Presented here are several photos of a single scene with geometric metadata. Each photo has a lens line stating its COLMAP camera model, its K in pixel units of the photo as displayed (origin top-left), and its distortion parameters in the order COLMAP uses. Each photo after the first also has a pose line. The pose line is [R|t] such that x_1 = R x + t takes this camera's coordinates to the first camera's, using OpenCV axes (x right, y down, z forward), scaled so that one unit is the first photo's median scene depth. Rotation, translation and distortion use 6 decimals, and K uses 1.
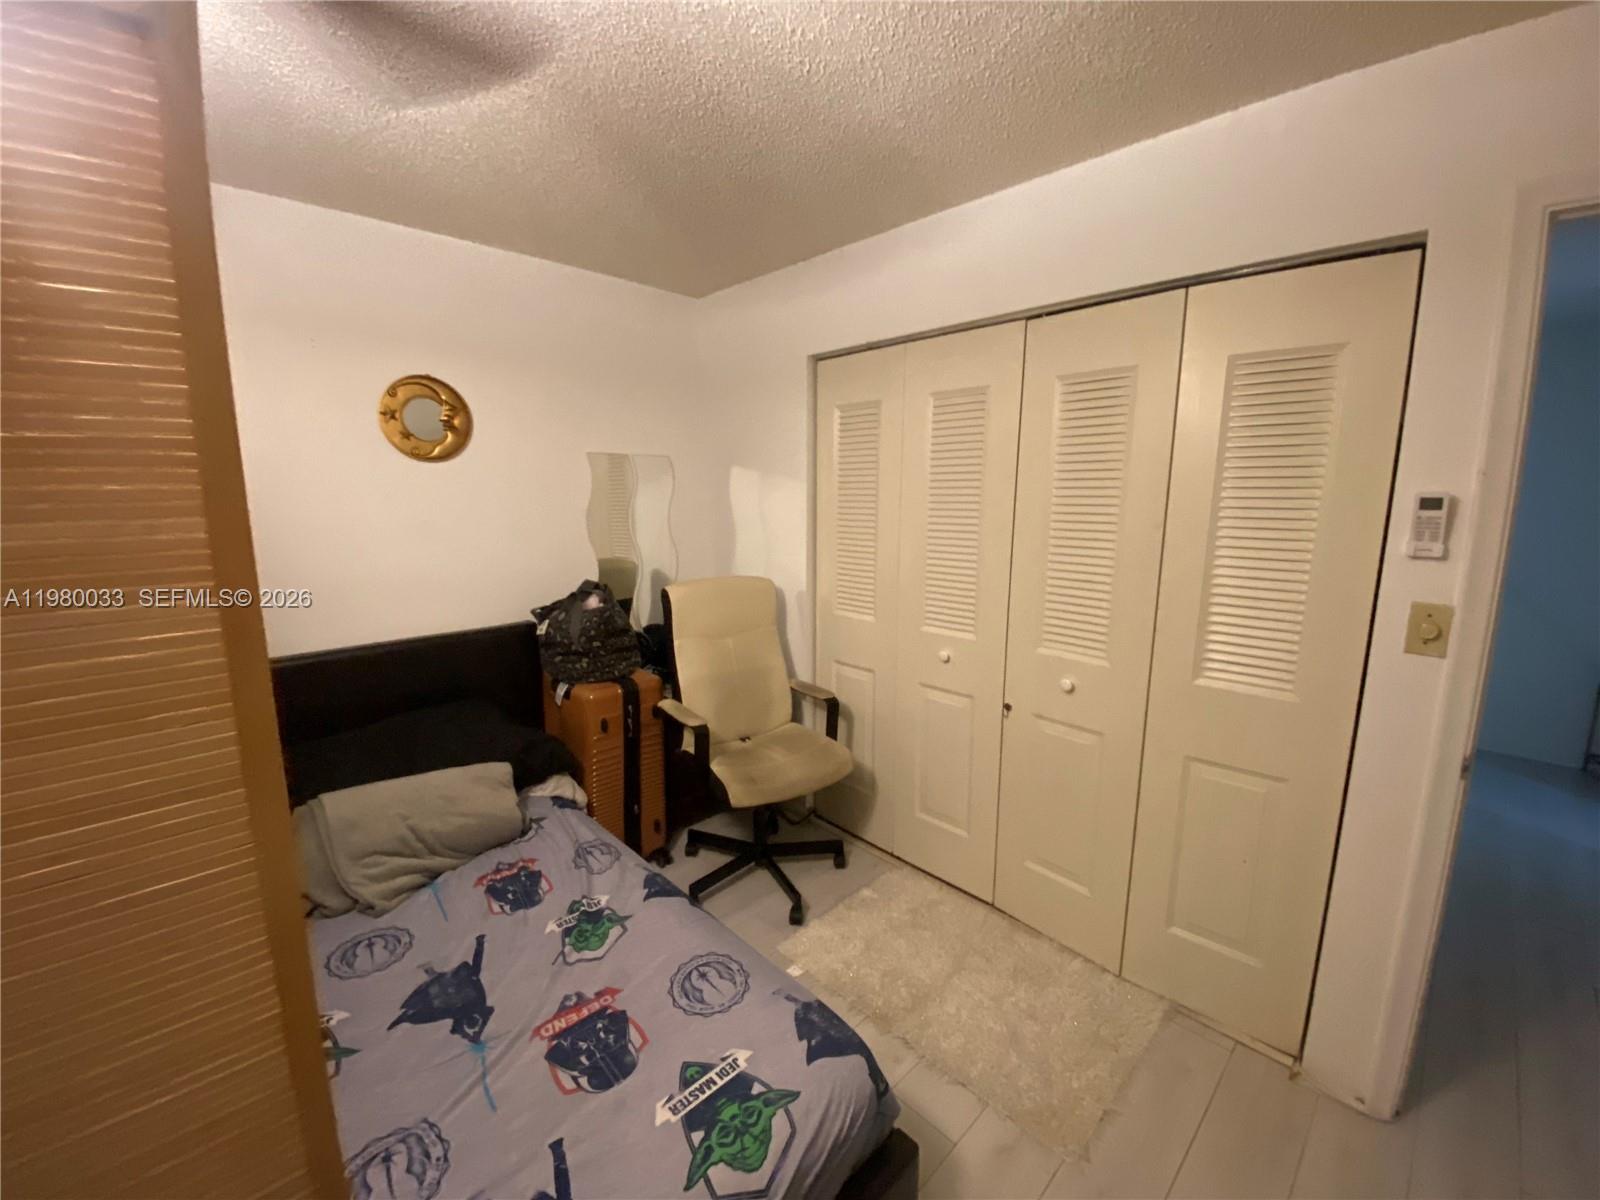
lens RADIAL K [[640.5, 0, 797.4], [0, 640.5, 600.1], [0, 0, 1]] dist [0.027900, -0.024210]
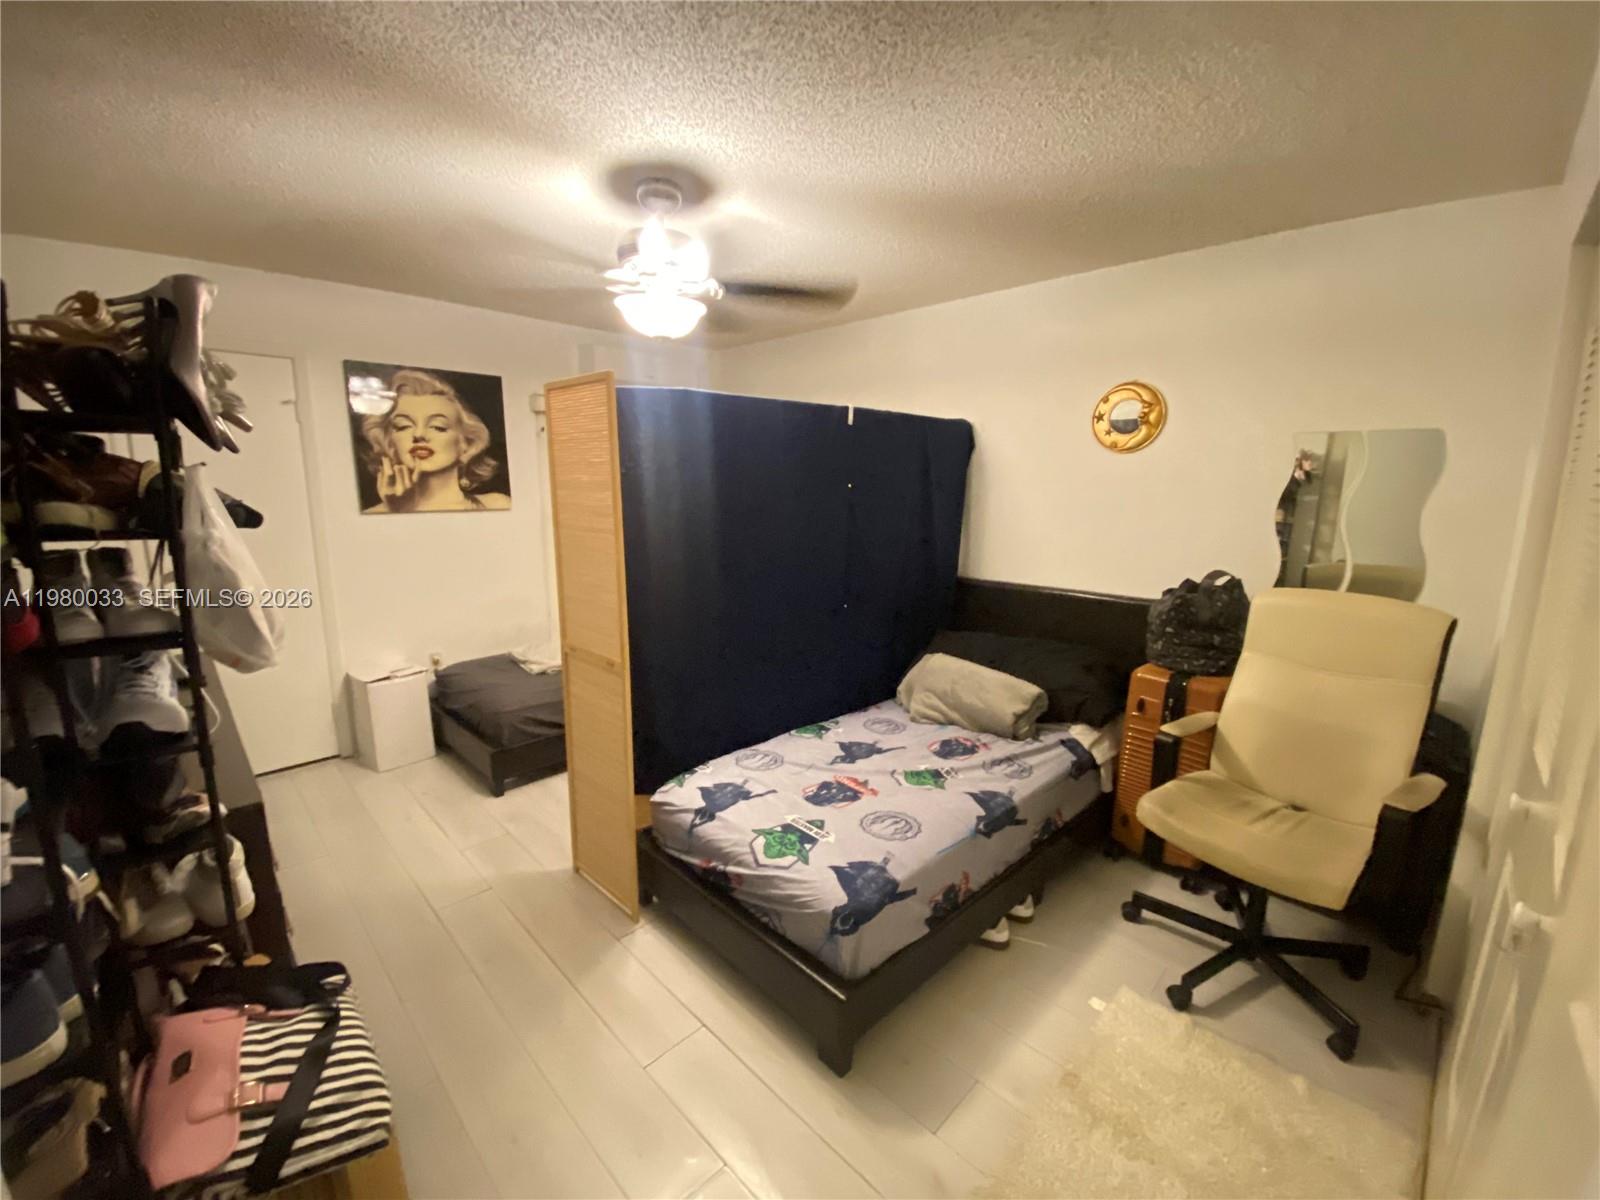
lens RADIAL K [[640.5, 0, 797.4], [0, 640.5, 600.1], [0, 0, 1]] dist [0.027900, -0.024210]
pose [[0.018970, 0.186884, -0.982199, 0.973272], [-0.179154, 0.967112, 0.180553, -0.079693], [0.983638, 0.172539, 0.051827, 0.553912]]
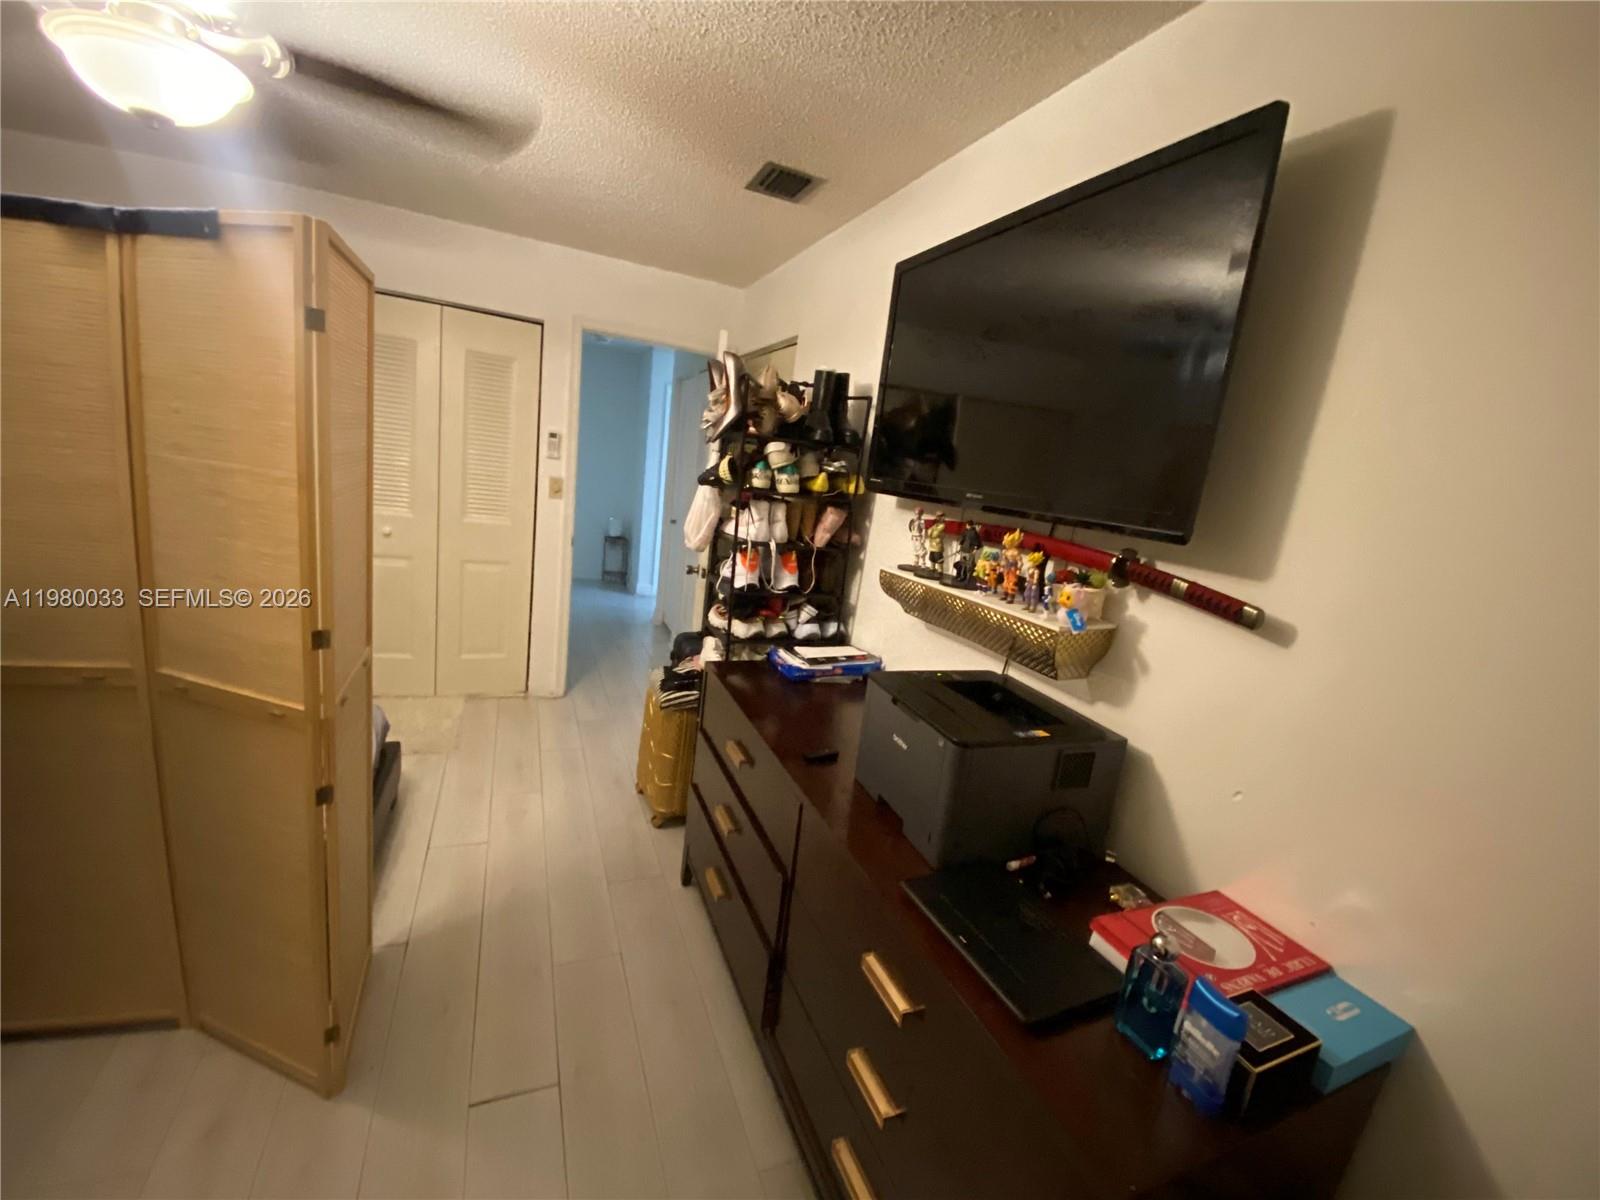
lens RADIAL K [[640.5, 0, 797.4], [0, 640.5, 600.1], [0, 0, 1]] dist [0.027900, -0.024210]
pose [[0.357058, -0.144707, 0.922805, -0.893923], [0.032722, 0.989258, 0.142467, 0.130482], [-0.933509, -0.020673, 0.357957, -0.661594]]
